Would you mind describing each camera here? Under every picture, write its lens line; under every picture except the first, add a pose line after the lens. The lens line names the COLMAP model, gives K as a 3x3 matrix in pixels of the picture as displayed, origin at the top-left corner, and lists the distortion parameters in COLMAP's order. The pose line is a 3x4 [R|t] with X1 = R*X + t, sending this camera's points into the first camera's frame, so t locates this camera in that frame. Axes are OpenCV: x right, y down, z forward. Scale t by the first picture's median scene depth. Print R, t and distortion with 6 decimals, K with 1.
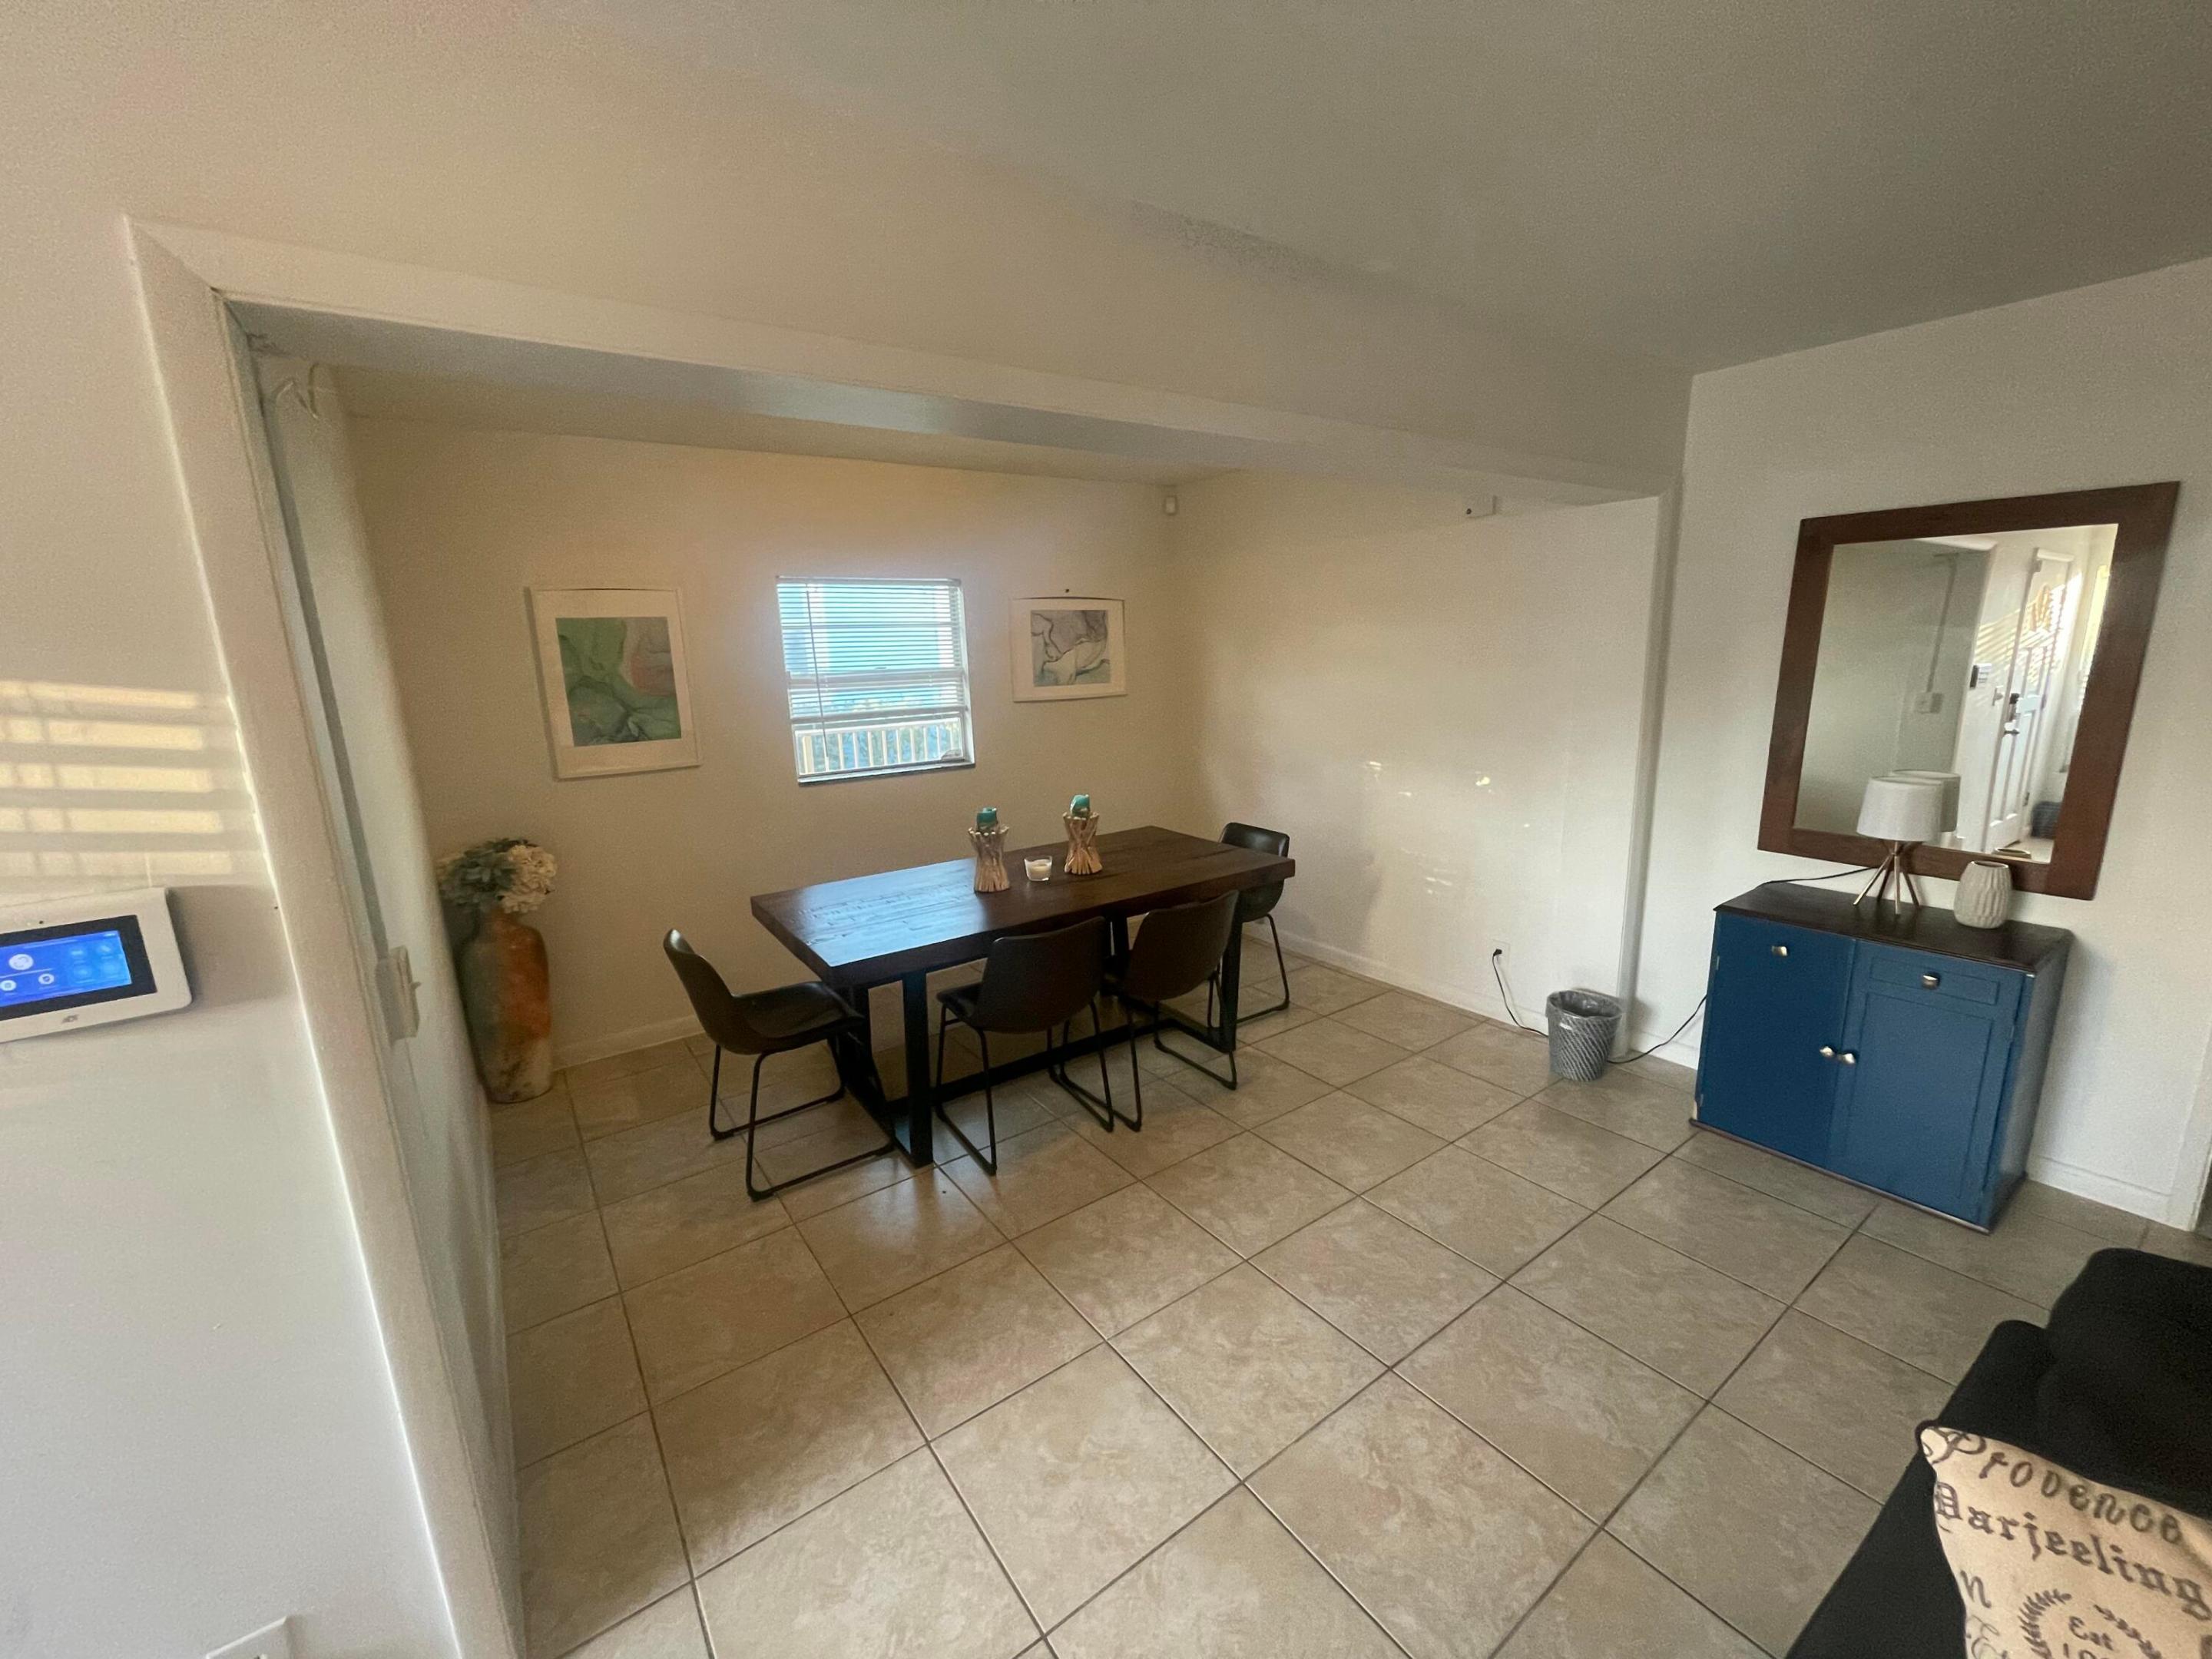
lens RADIAL K [[889.1, 0, 1107.1], [0, 889.1, 829.9], [0, 0, 1]] dist [-0.001072, -0.000367]
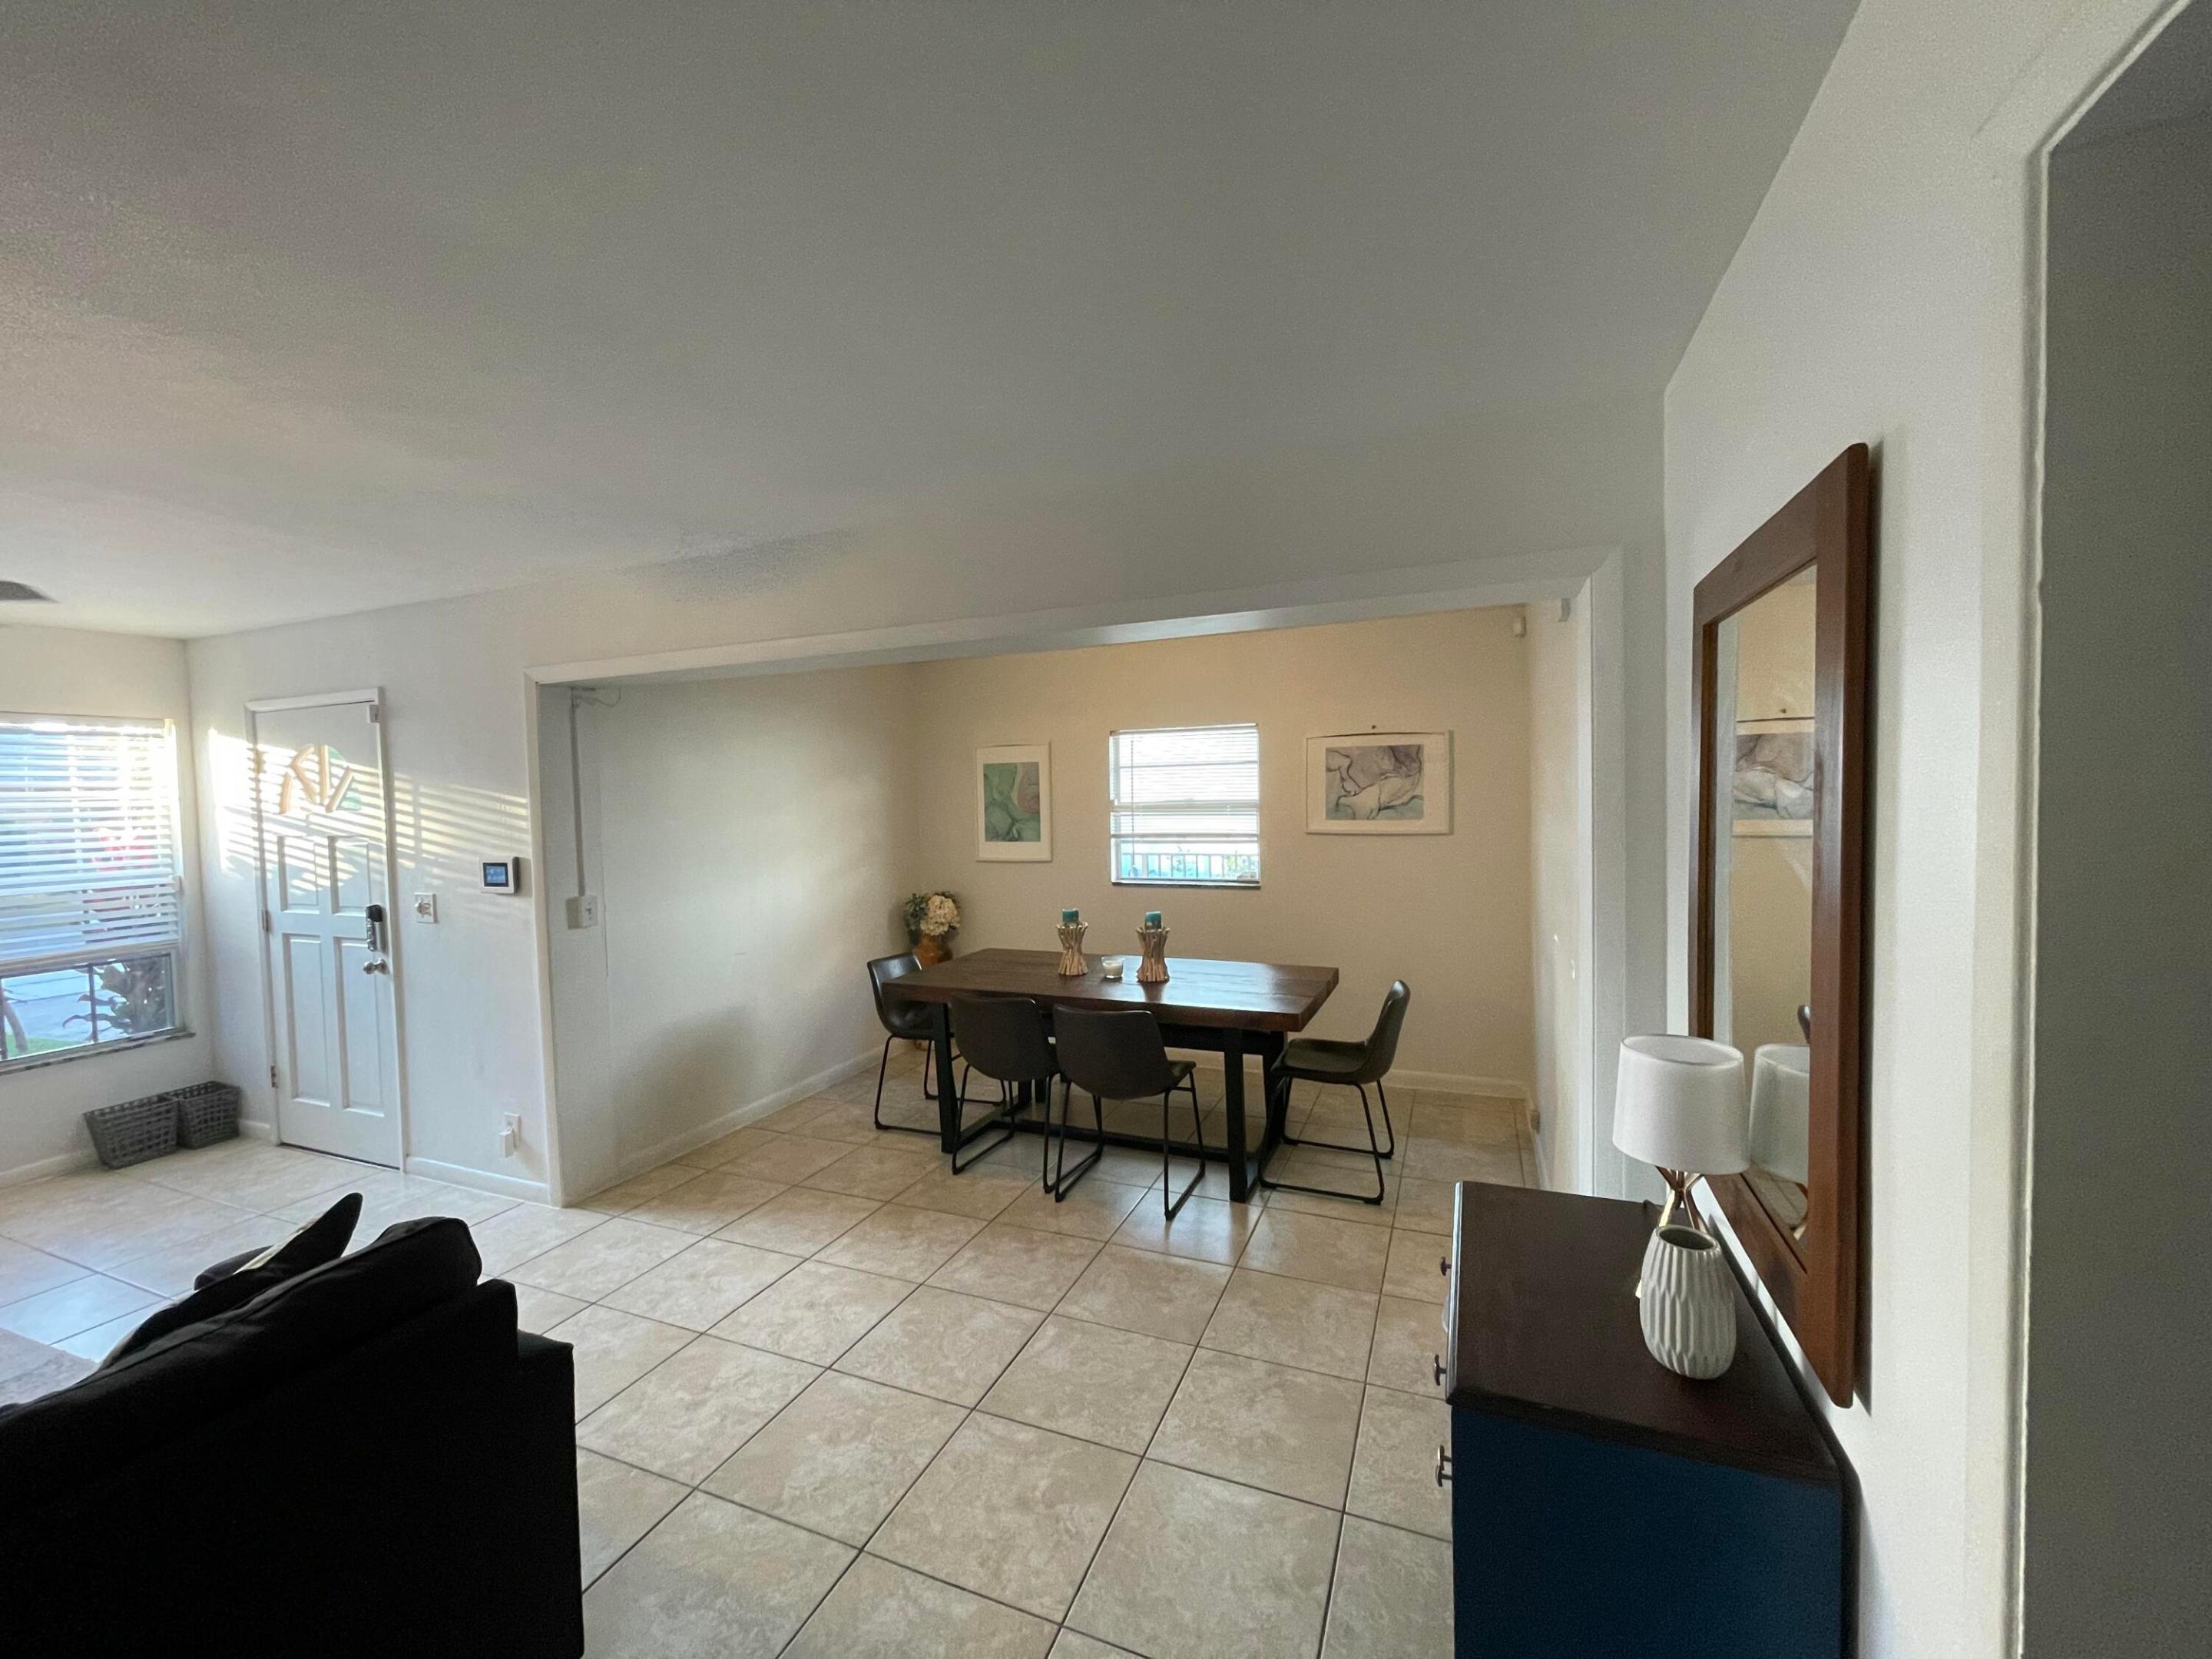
lens RADIAL K [[889.1, 0, 1088.1], [0, 889.1, 829.3], [0, 0, 1]] dist [-0.001072, -0.000367]
pose [[0.532501, 0.053434, -0.844741, 0.939969], [-0.171343, 0.984148, -0.045757, -0.080983], [0.828906, 0.169106, 0.533215, 0.323907]]
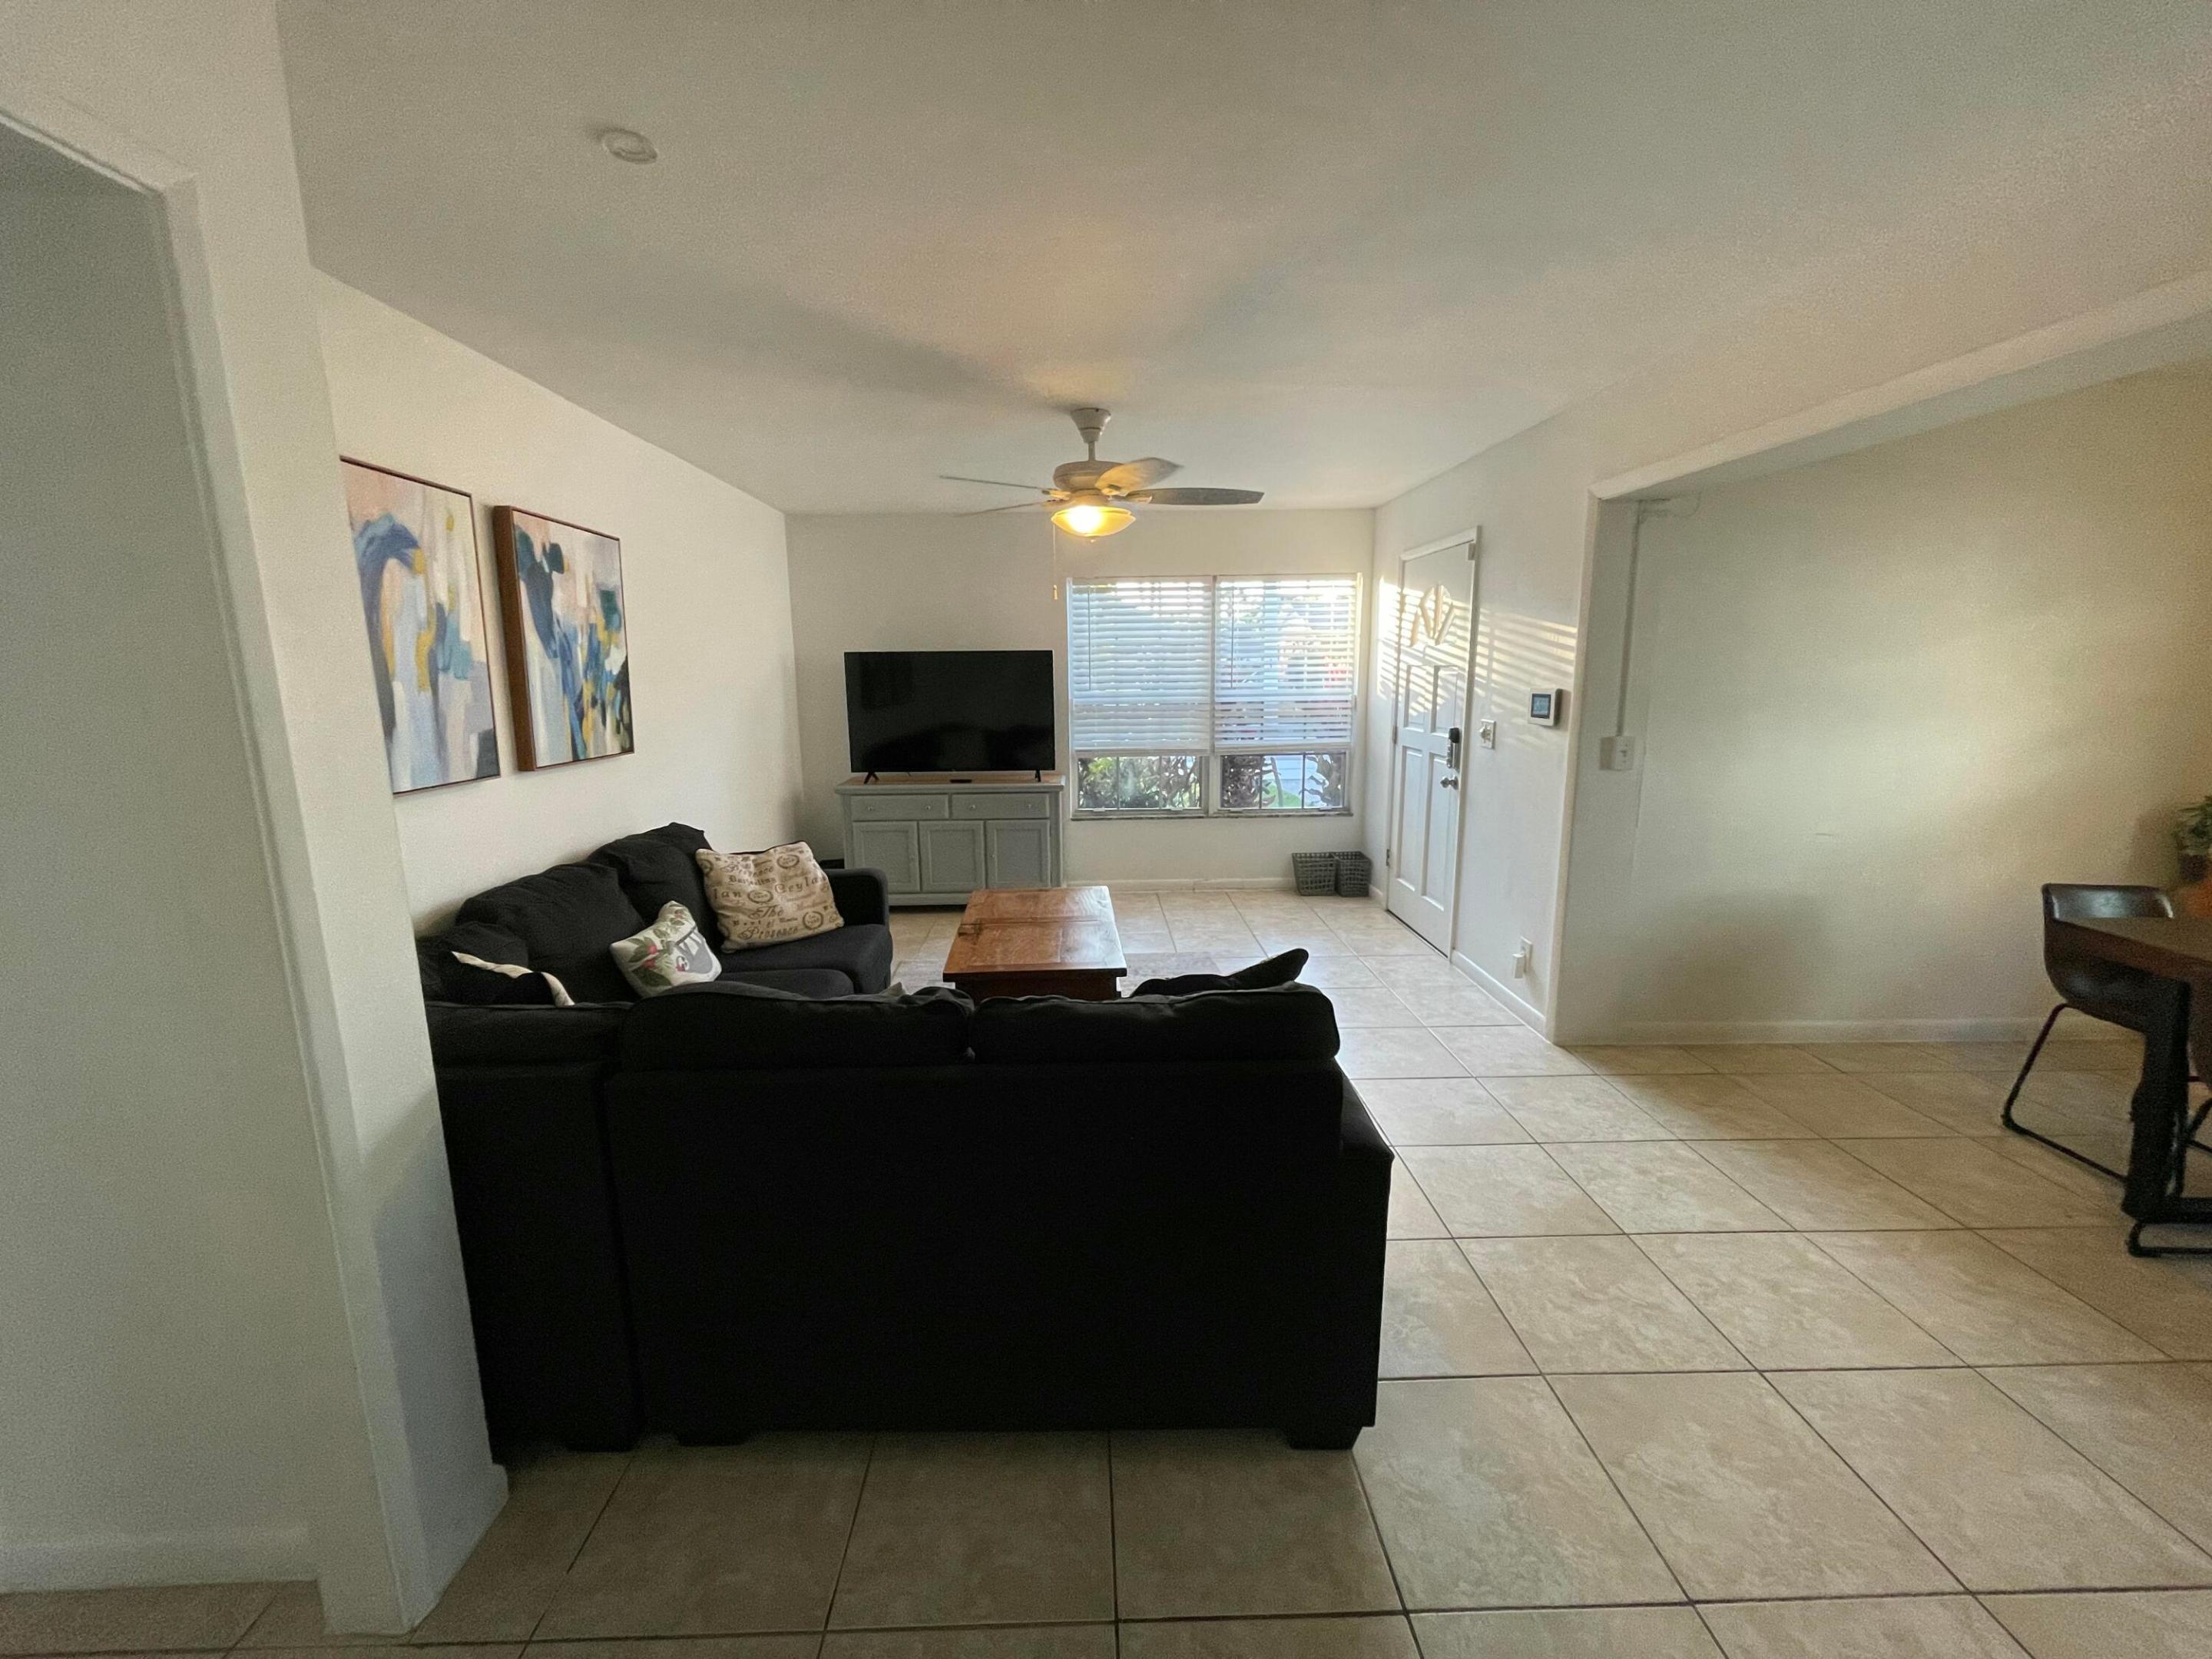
lens RADIAL K [[889.1, 0, 1107.7], [0, 889.1, 822.9], [0, 0, 1]] dist [-0.001072, -0.000367]
pose [[-0.551198, 0.182726, -0.814120, 0.846968], [-0.150714, 0.937872, 0.312542, -0.078603], [0.820650, 0.294972, -0.489414, 0.453150]]
